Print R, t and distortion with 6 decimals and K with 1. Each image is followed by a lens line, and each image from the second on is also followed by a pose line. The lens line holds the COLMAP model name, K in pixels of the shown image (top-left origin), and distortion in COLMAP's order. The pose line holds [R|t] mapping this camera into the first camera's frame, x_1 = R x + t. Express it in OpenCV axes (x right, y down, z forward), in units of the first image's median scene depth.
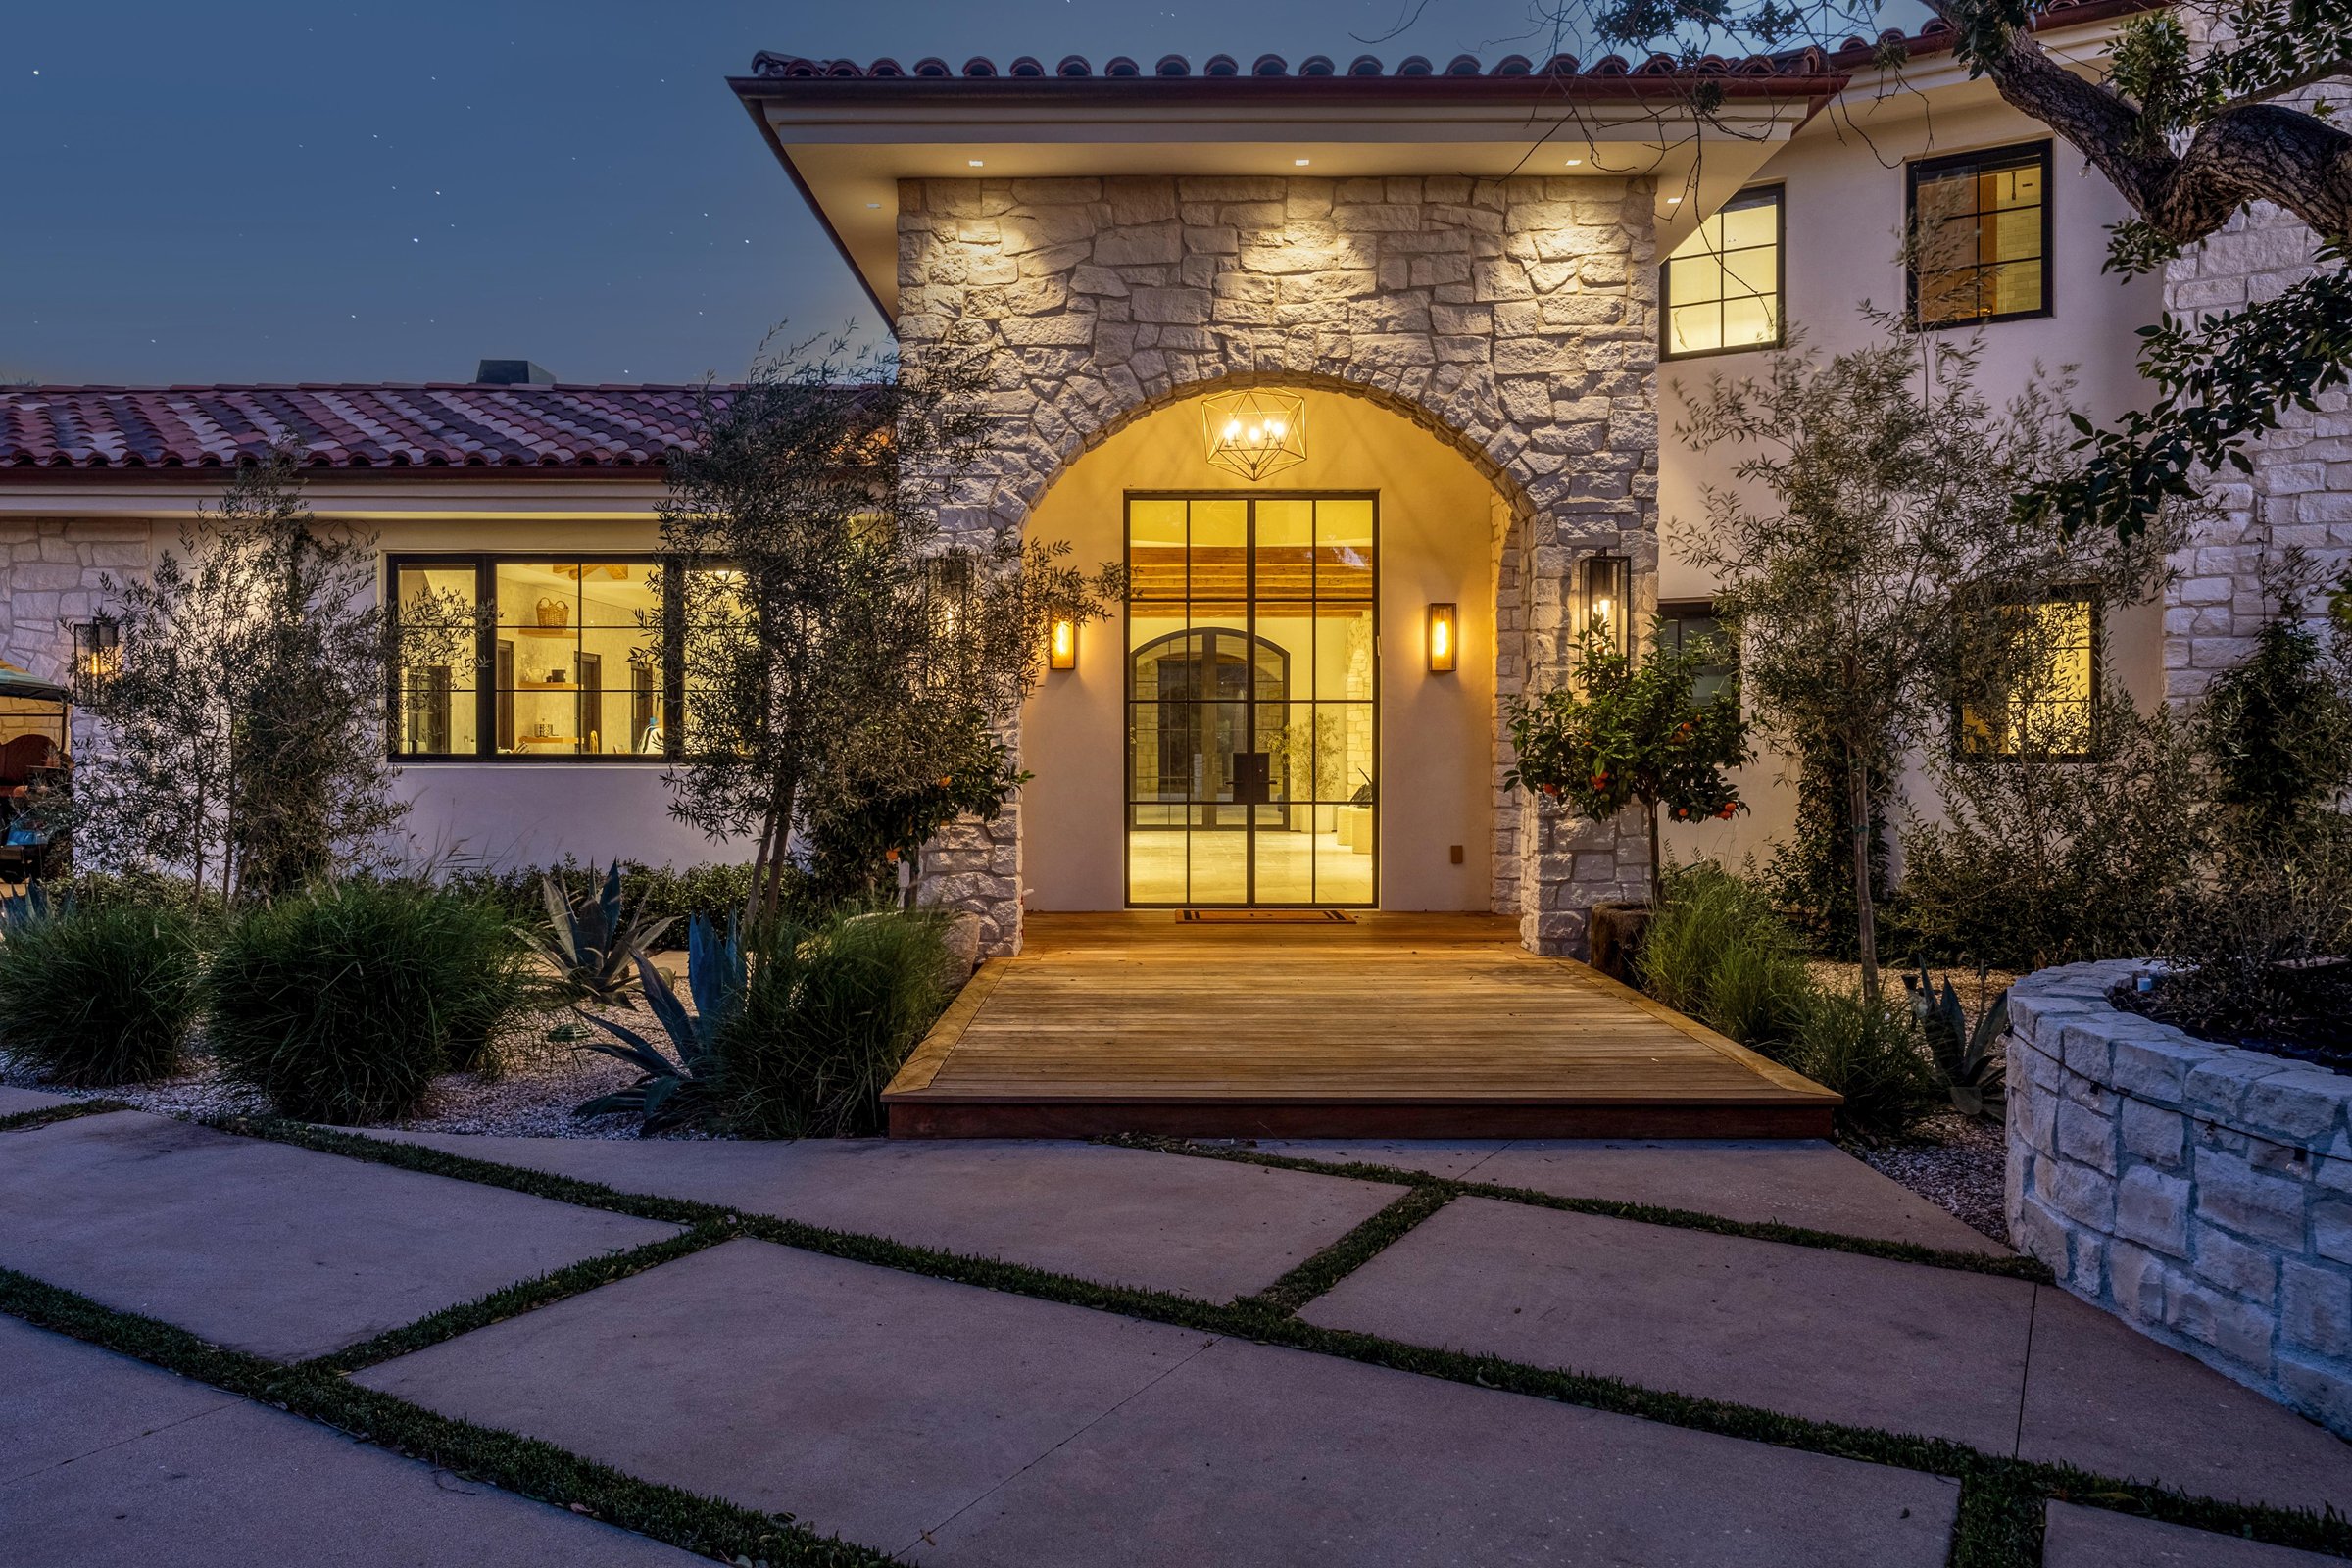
lens RADIAL K [[1735.5, 0, 1001.7], [0, 1735.5, 751.4], [0, 0, 1]] dist [0.005592, 0.002284]
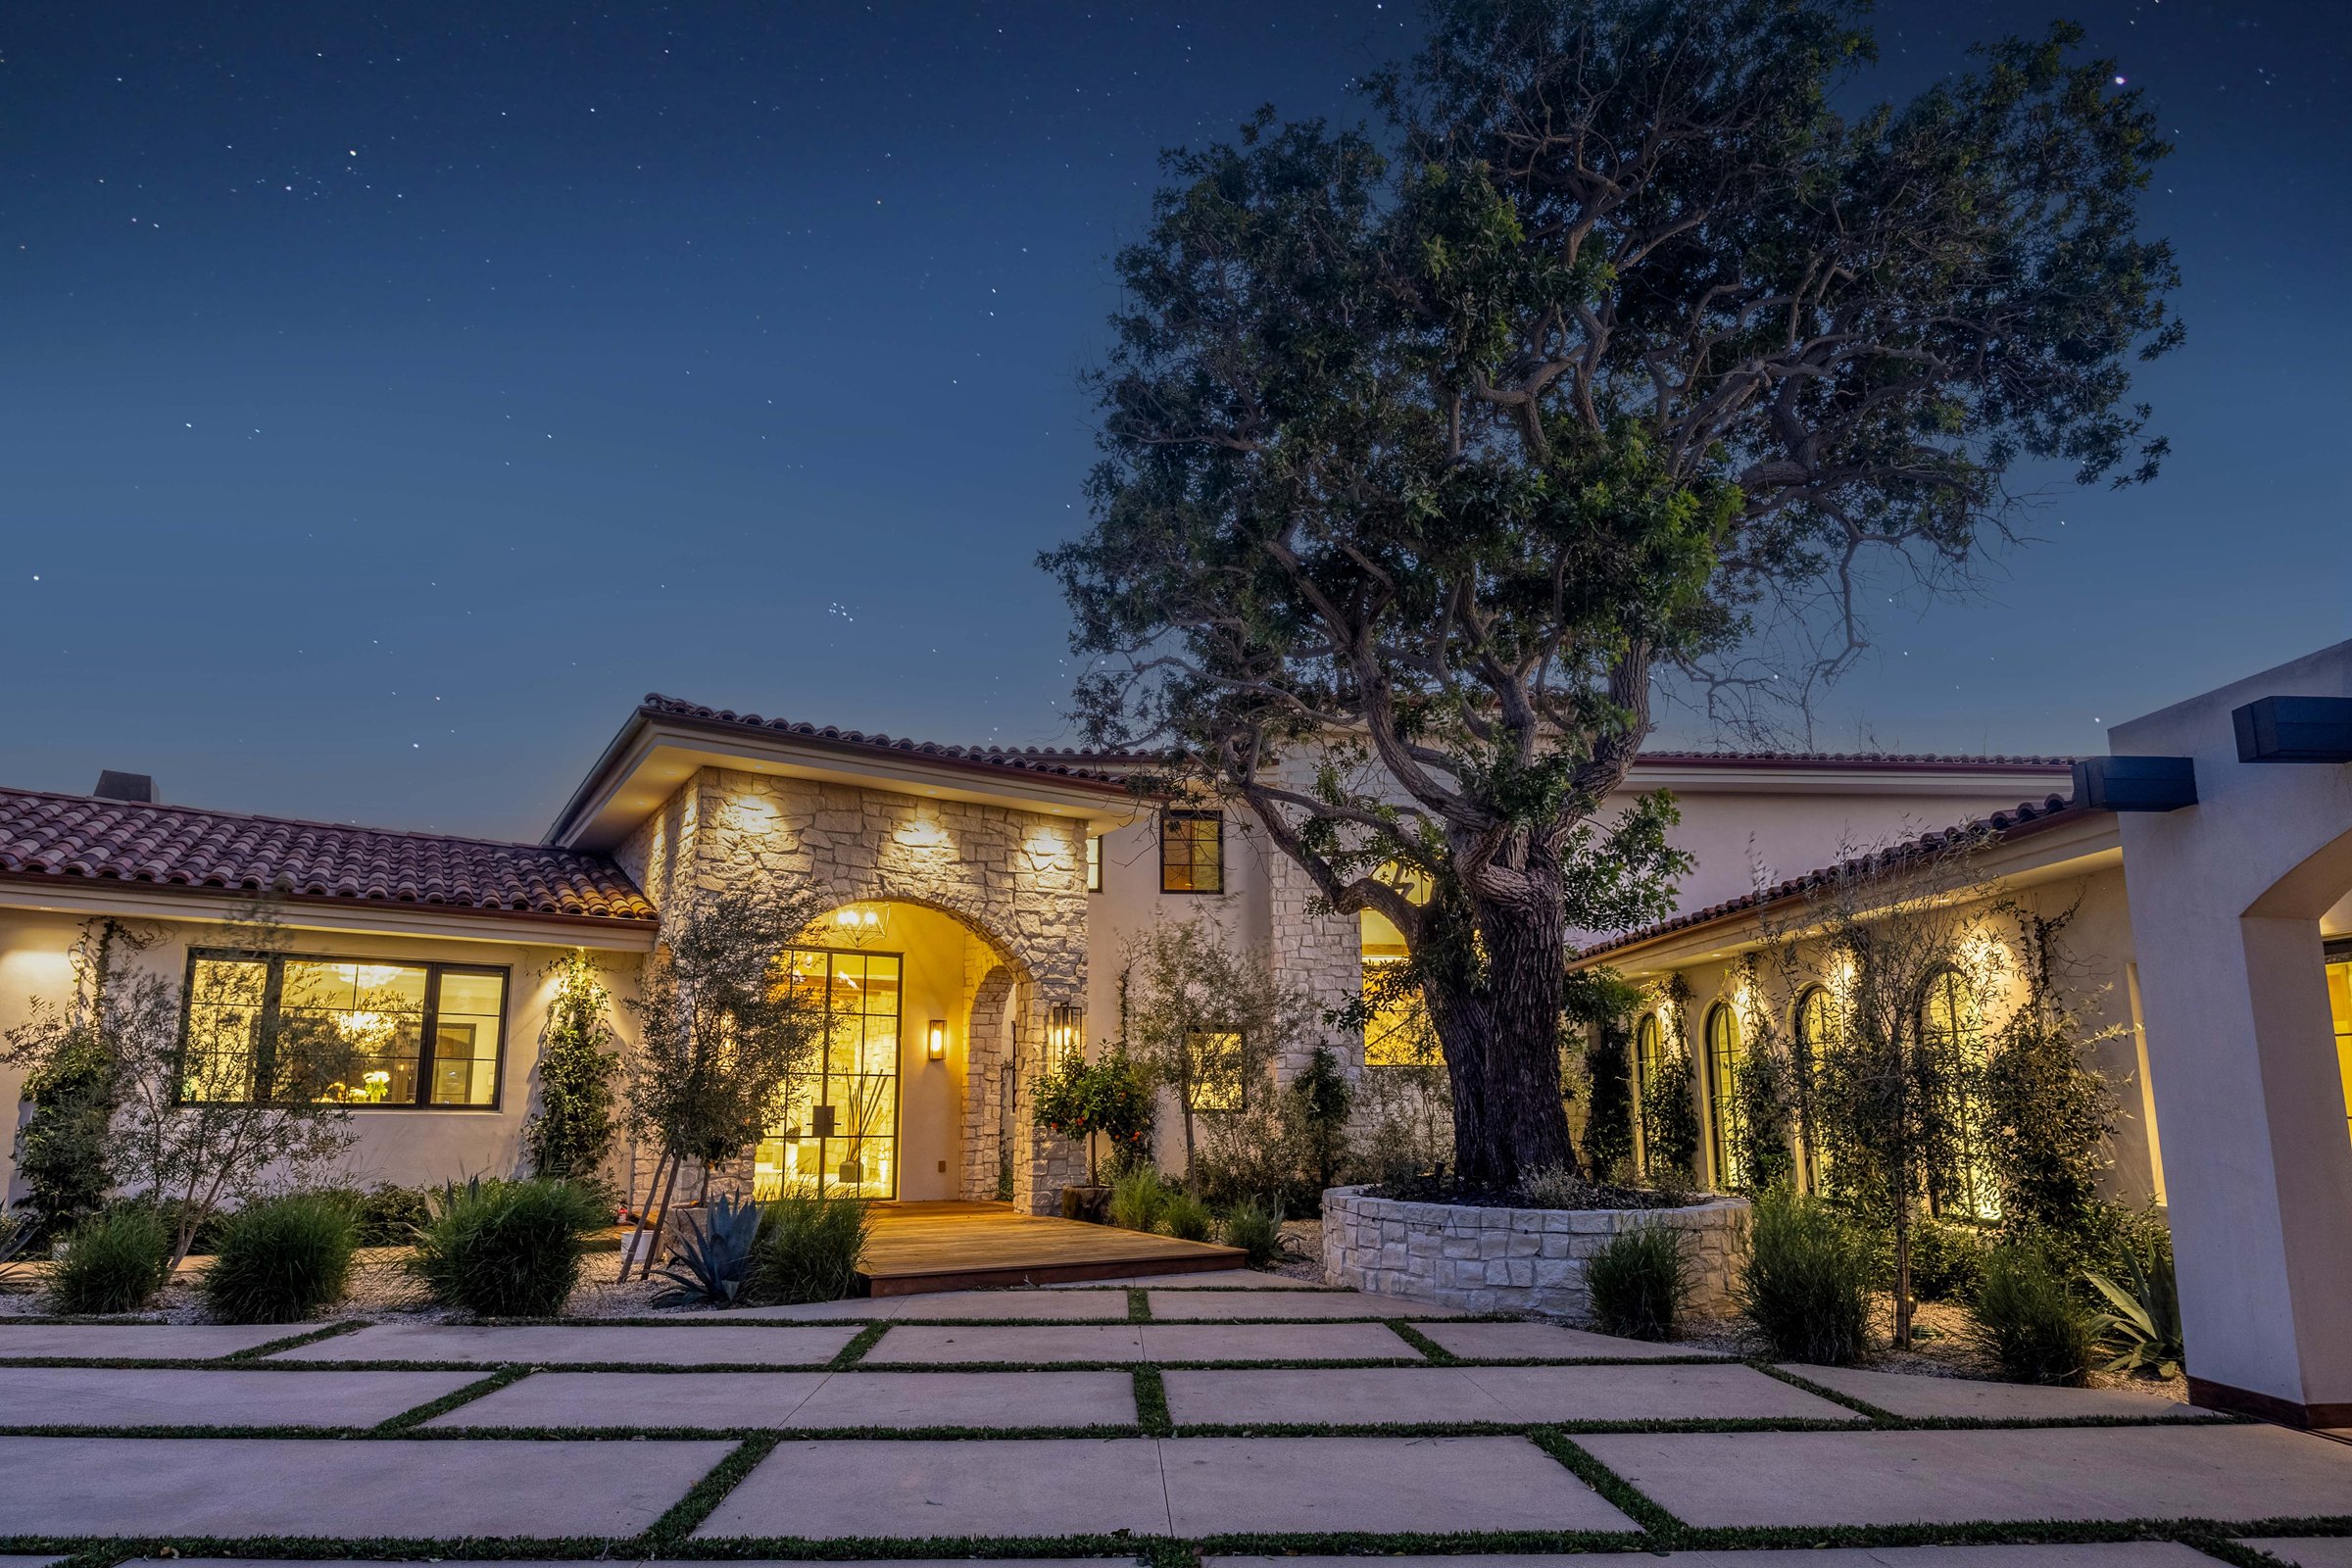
lens RADIAL K [[1280.0, 0, 1137.7], [0, 1280.0, 877.8], [0, 0, 1]] dist [-0.017488, -0.000439]
pose [[0.844104, 0.098869, 0.526985, -0.358303], [-0.004835, 0.984216, -0.176908, 0.001173], [-0.536158, 0.146781, 0.831258, -0.270426]]
